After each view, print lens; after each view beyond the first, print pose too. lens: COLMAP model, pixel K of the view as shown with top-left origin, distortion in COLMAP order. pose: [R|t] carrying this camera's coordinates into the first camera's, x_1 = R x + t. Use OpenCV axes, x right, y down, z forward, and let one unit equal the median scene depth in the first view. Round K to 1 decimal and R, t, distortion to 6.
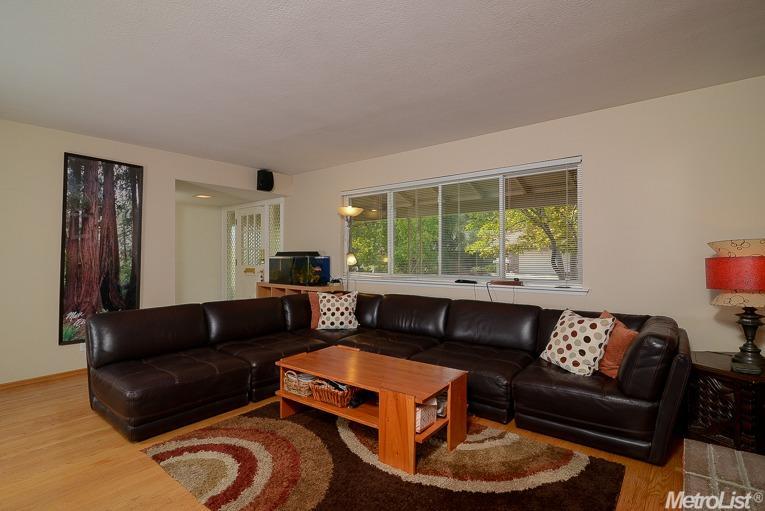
lens RADIAL K [[379.2, 0, 382.5], [0, 379.2, 255.5], [0, 0, 1]] dist [-0.011610, 0.000486]
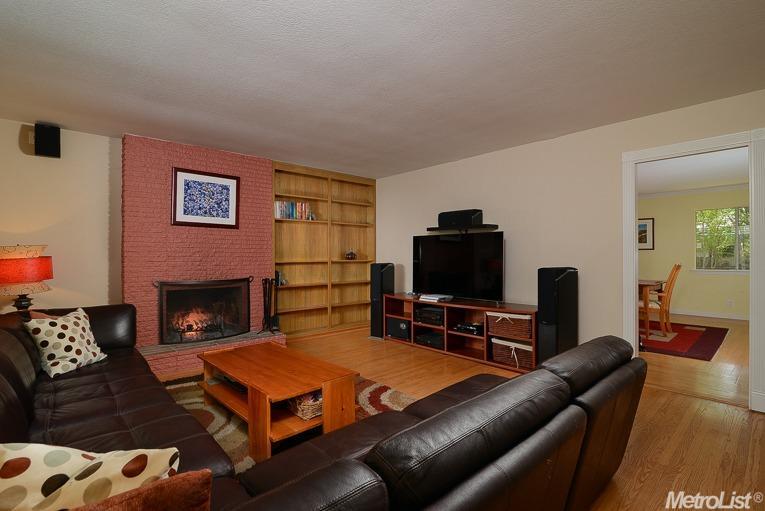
lens RADIAL K [[364.4, 0, 382.5], [0, 364.4, 255.5], [0, 0, 1]] dist [-0.023392, 0.000178]
pose [[-0.983326, 0.004181, 0.181801, -0.515877], [0.004872, 0.999983, 0.003352, 0.001532], [-0.181784, 0.004182, -0.983330, 1.898110]]
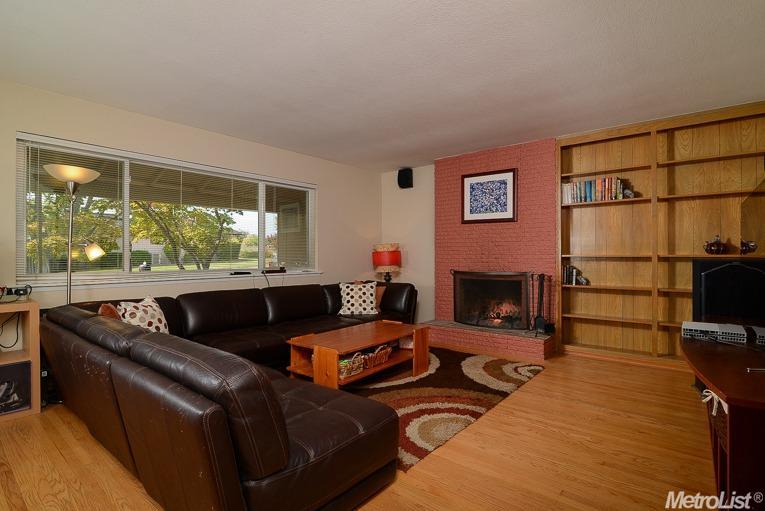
lens RADIAL K [[379.2, 0, 382.5], [0, 379.2, 255.5], [0, 0, 1]] dist [-0.011610, 0.000486]
pose [[0.022531, 0.003983, 0.999738, -1.300417], [0.003956, 0.999984, -0.004073, 0.040347], [-0.999738, 0.004047, 0.022515, 0.906101]]
